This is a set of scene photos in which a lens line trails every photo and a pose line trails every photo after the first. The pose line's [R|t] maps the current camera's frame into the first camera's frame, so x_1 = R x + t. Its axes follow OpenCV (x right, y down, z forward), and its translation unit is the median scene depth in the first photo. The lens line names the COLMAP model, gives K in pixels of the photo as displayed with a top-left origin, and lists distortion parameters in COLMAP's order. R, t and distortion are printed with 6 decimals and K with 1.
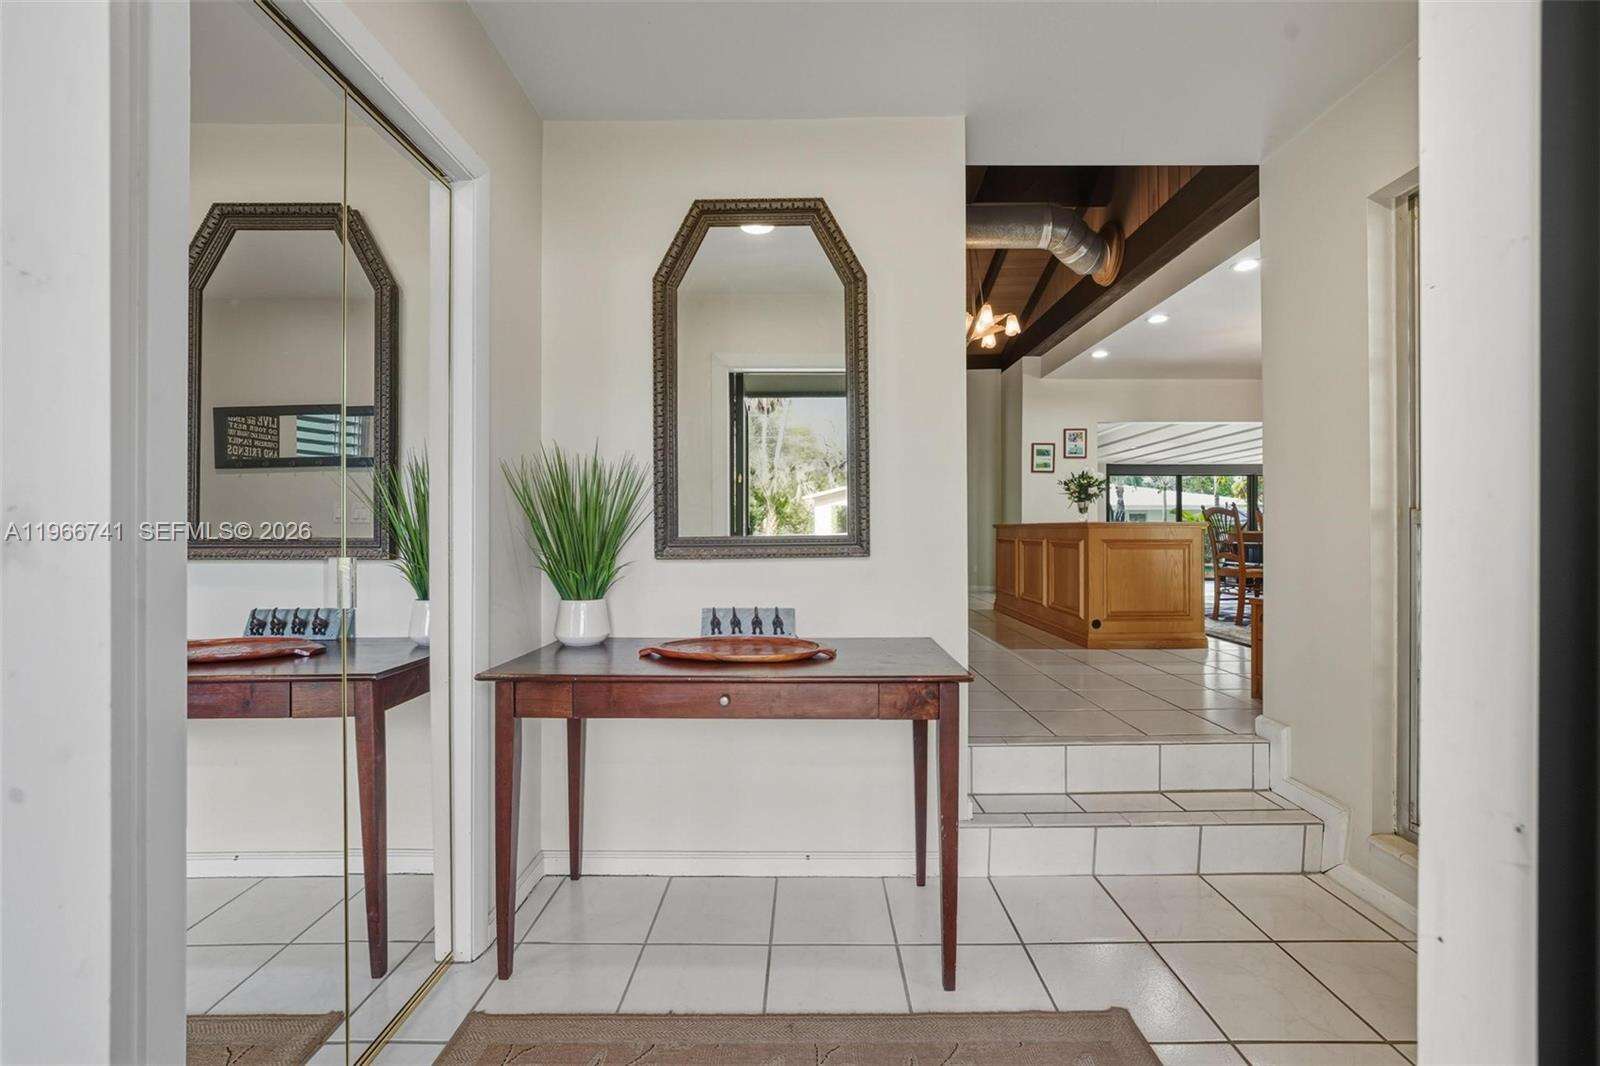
lens RADIAL K [[651.5, 0, 805.1], [0, 651.5, 533.1], [0, 0, 1]] dist [-0.009312, 0.000398]
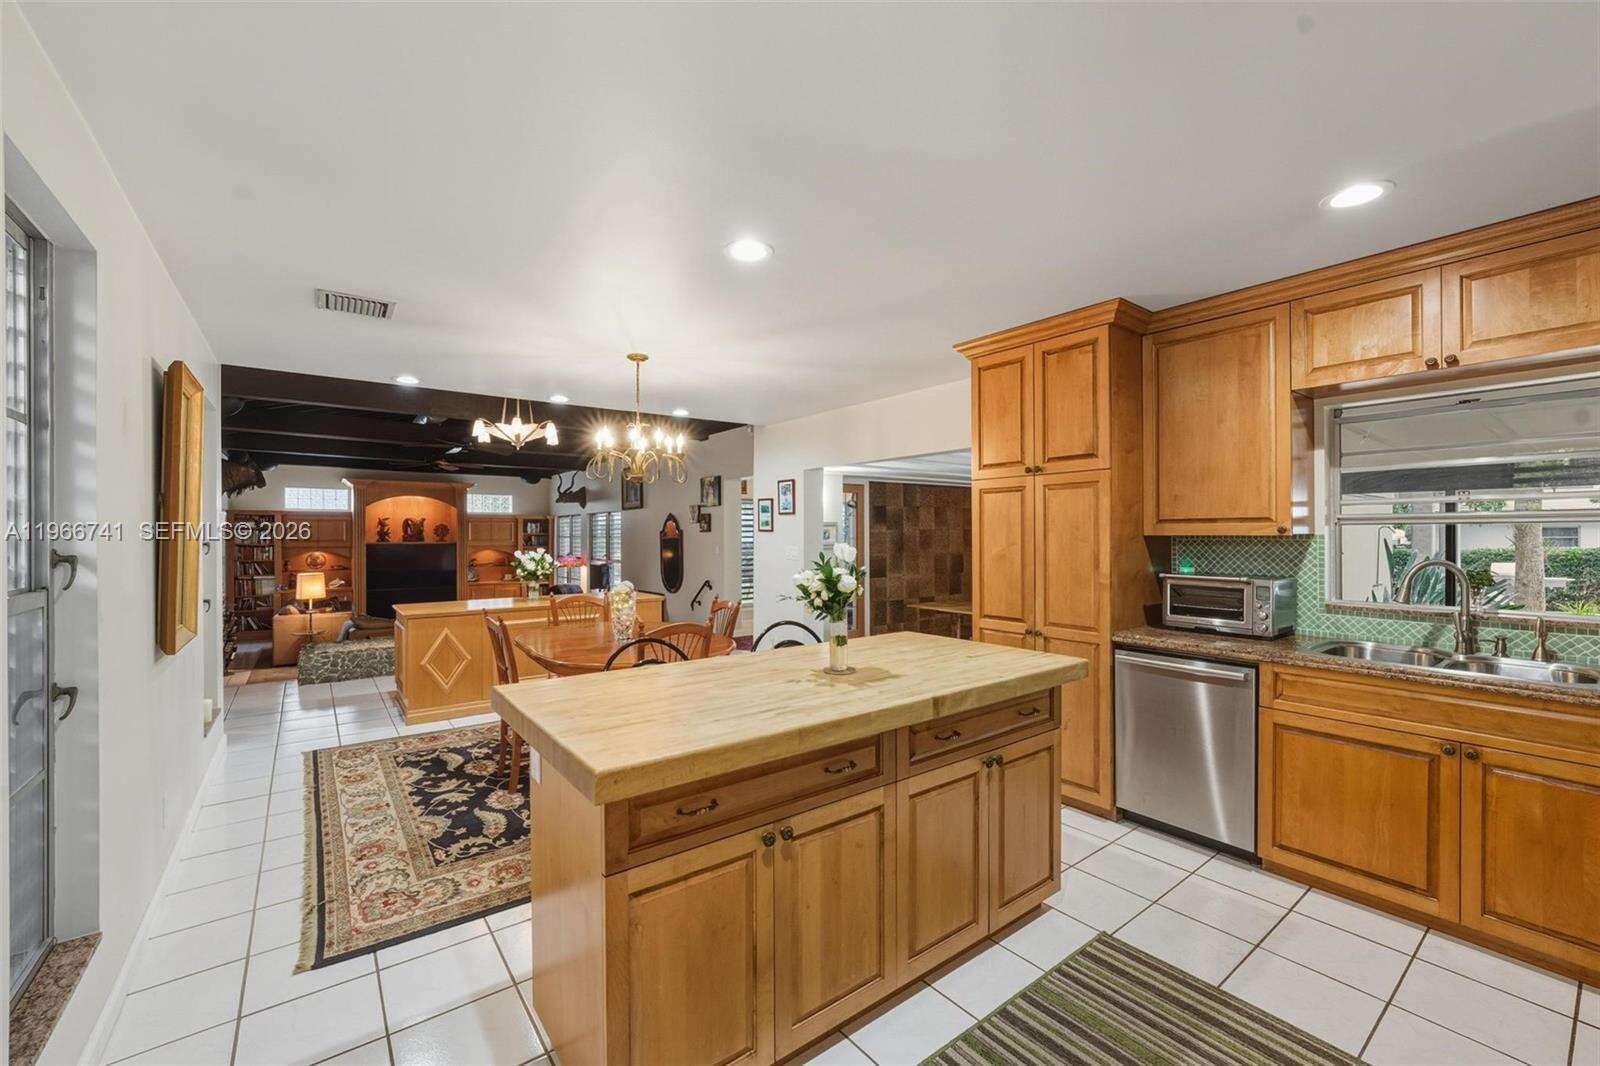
lens RADIAL K [[651.5, 0, 805.1], [0, 651.5, 533.1], [0, 0, 1]] dist [-0.009312, 0.000398]
pose [[0.608677, -0.000108, -0.793418, 1.104652], [0.002761, 0.999994, 0.001982, -0.092672], [0.793413, -0.003397, 0.608674, 0.504076]]
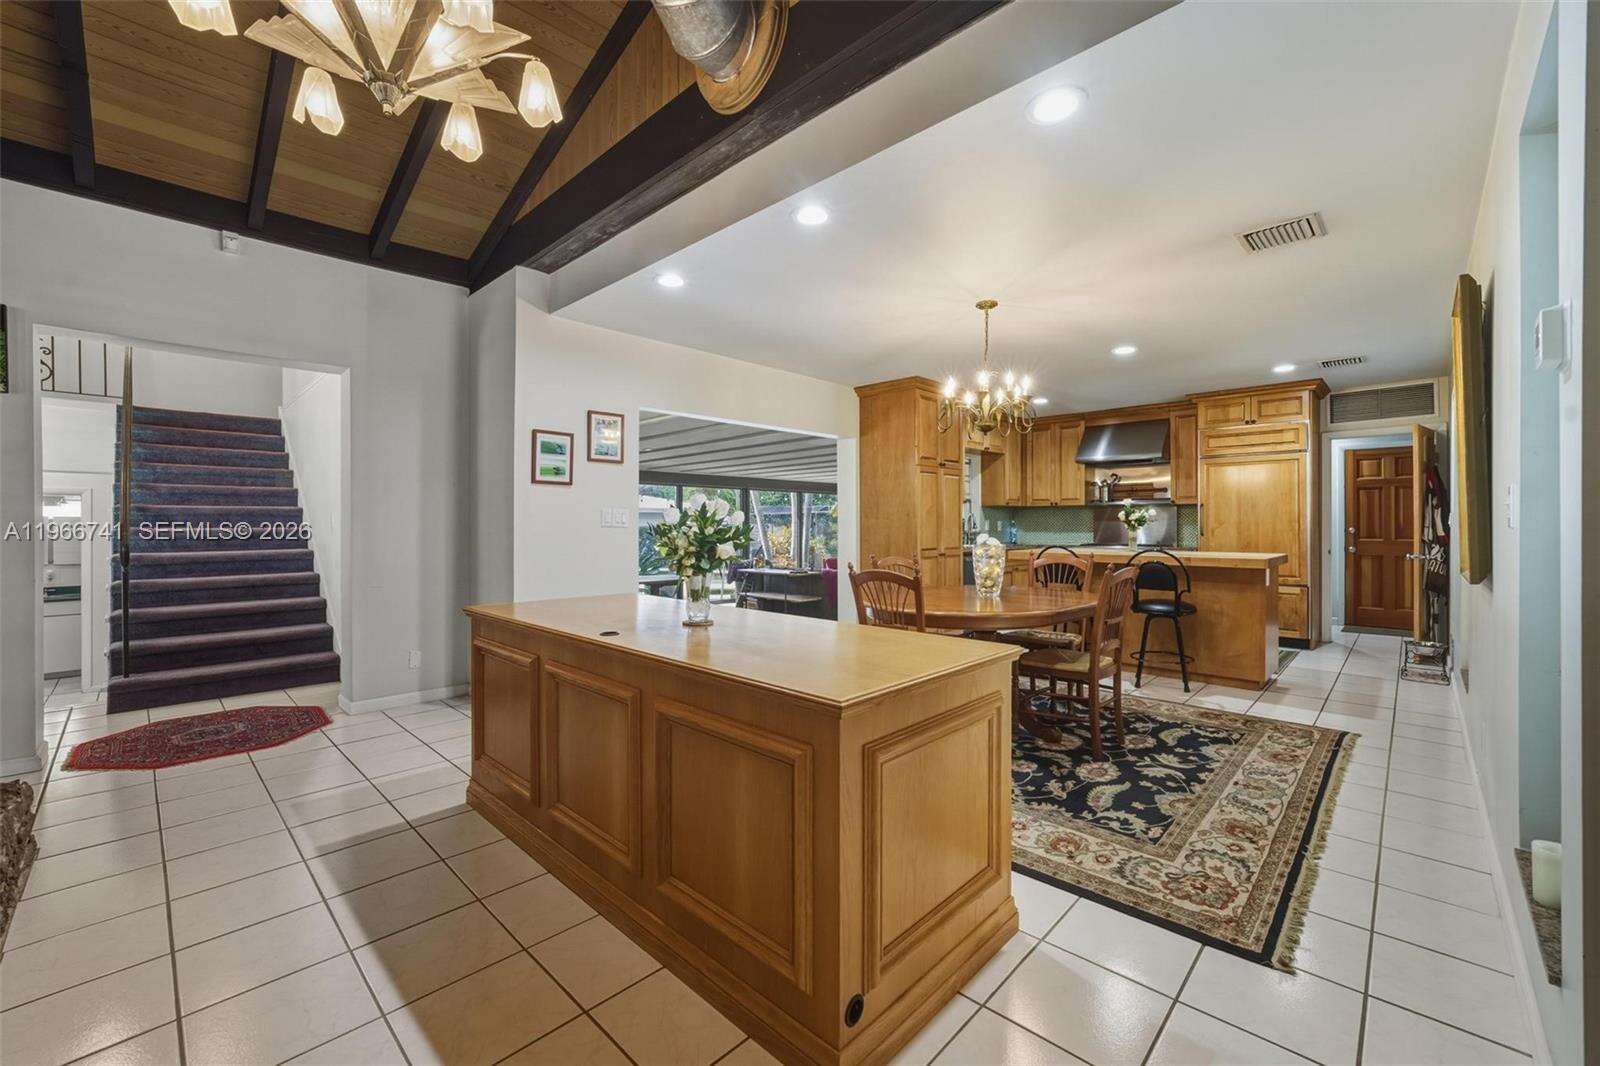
lens RADIAL K [[644.2, 0, 803.3], [0, 644.2, 525.2], [0, 0, 1]] dist [-0.013002, -0.000055]
pose [[0.691630, -0.000069, 0.722252, 0.119015], [-0.000174, 1.000000, 0.000263, -0.058729], [-0.722252, -0.000308, 0.691630, 0.470028]]
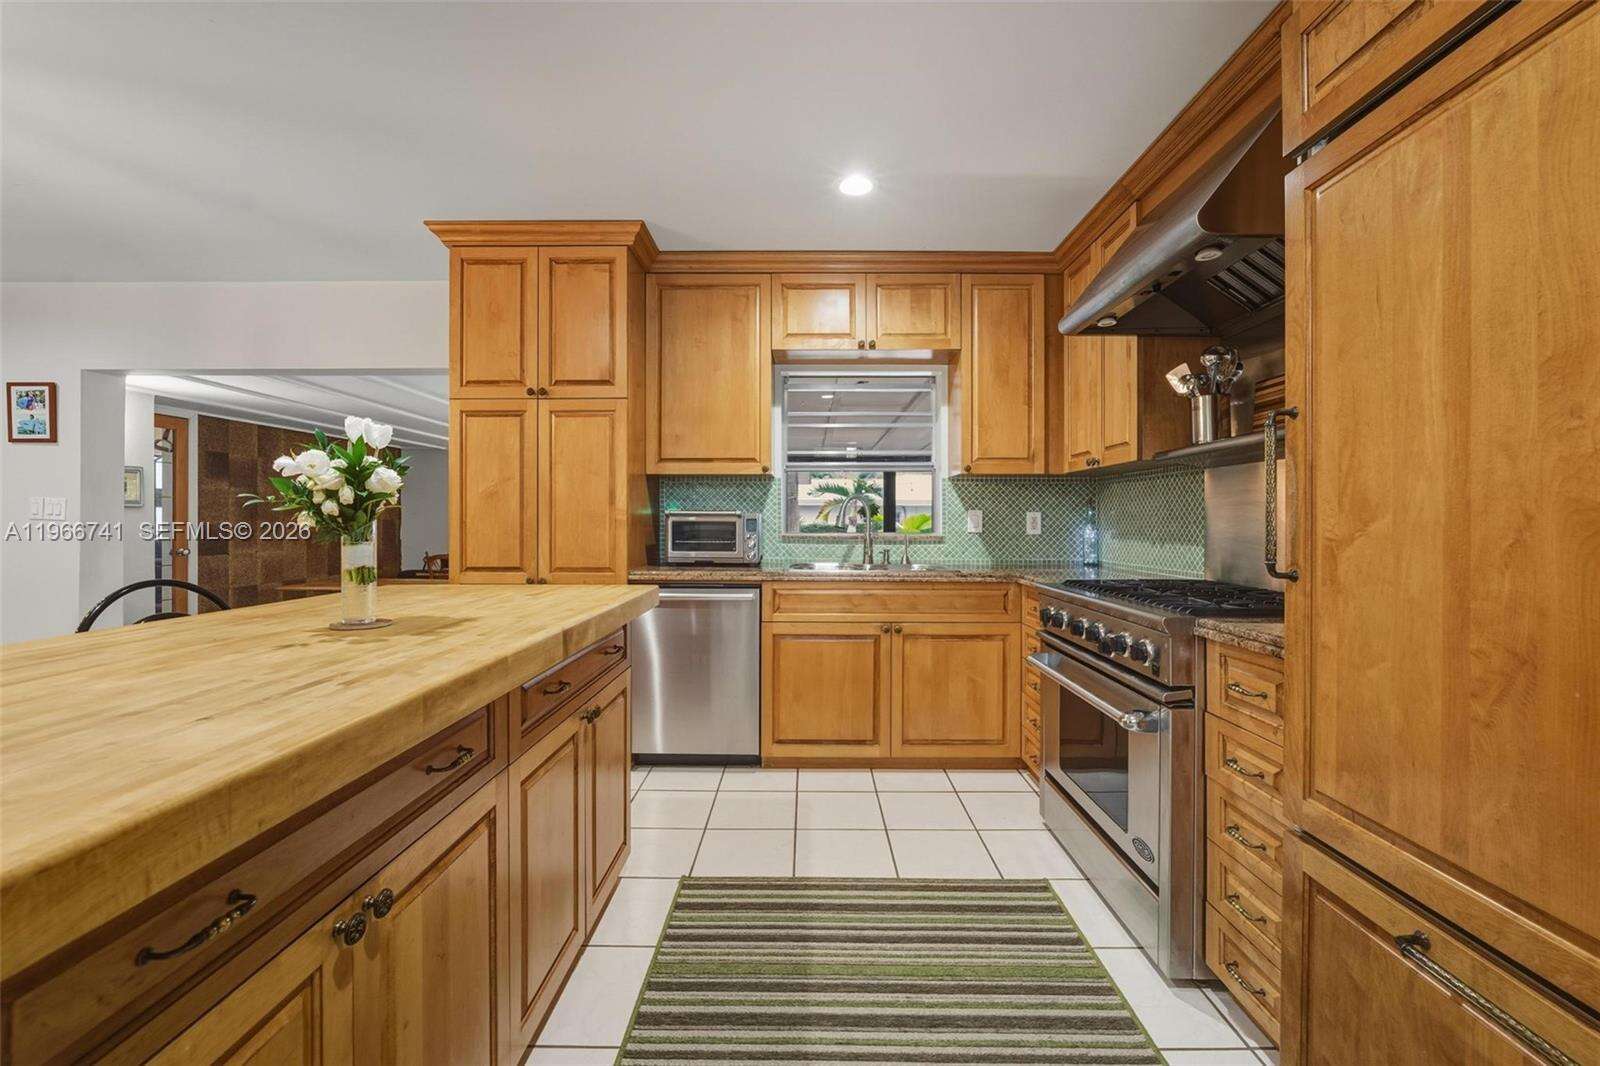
lens RADIAL K [[652.0, 0, 803.1], [0, 652.0, 516.9], [0, 0, 1]] dist [-0.007589, 0.000560]
pose [[0.999967, 0.003492, -0.007278, 1.002645], [-0.003519, 0.999987, -0.003664, -0.059347], [0.007265, 0.003690, 0.999967, 0.518104]]
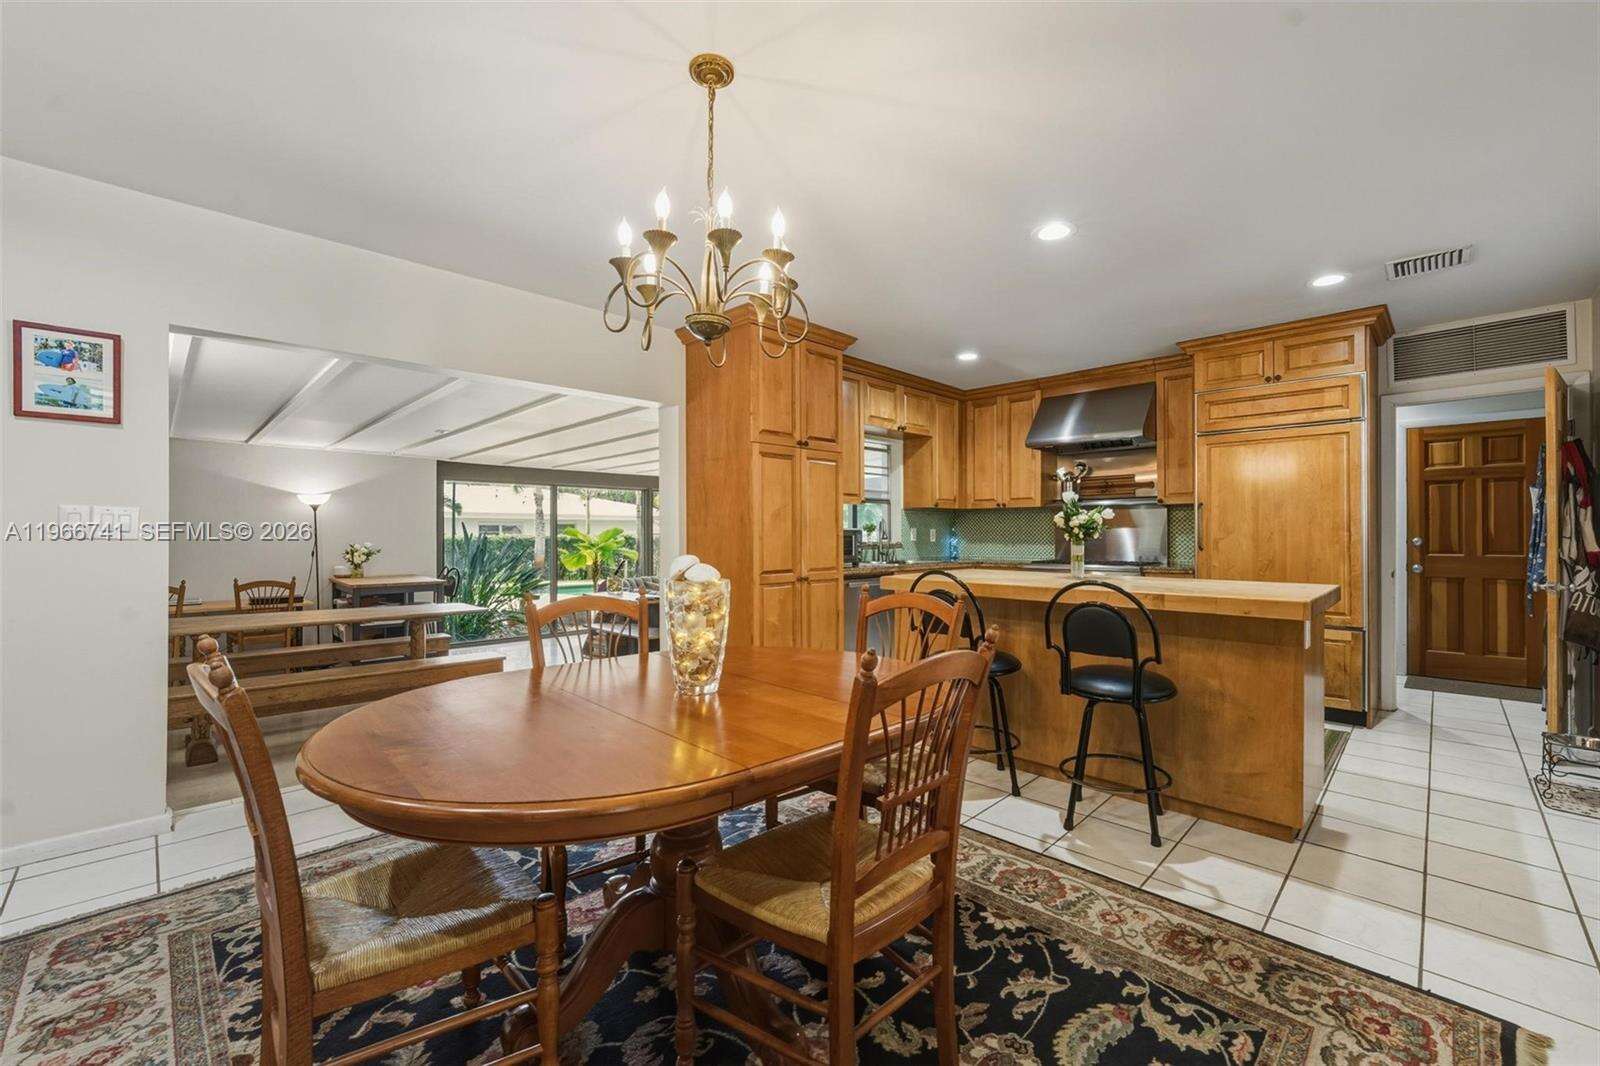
lens RADIAL K [[651.5, 0, 805.1], [0, 651.5, 533.1], [0, 0, 1]] dist [-0.009312, 0.000398]
pose [[0.700651, 0.000283, 0.713504, 0.443725], [0.000156, 1.000000, -0.000550, -0.059700], [-0.713504, 0.000497, 0.700651, 0.522420]]
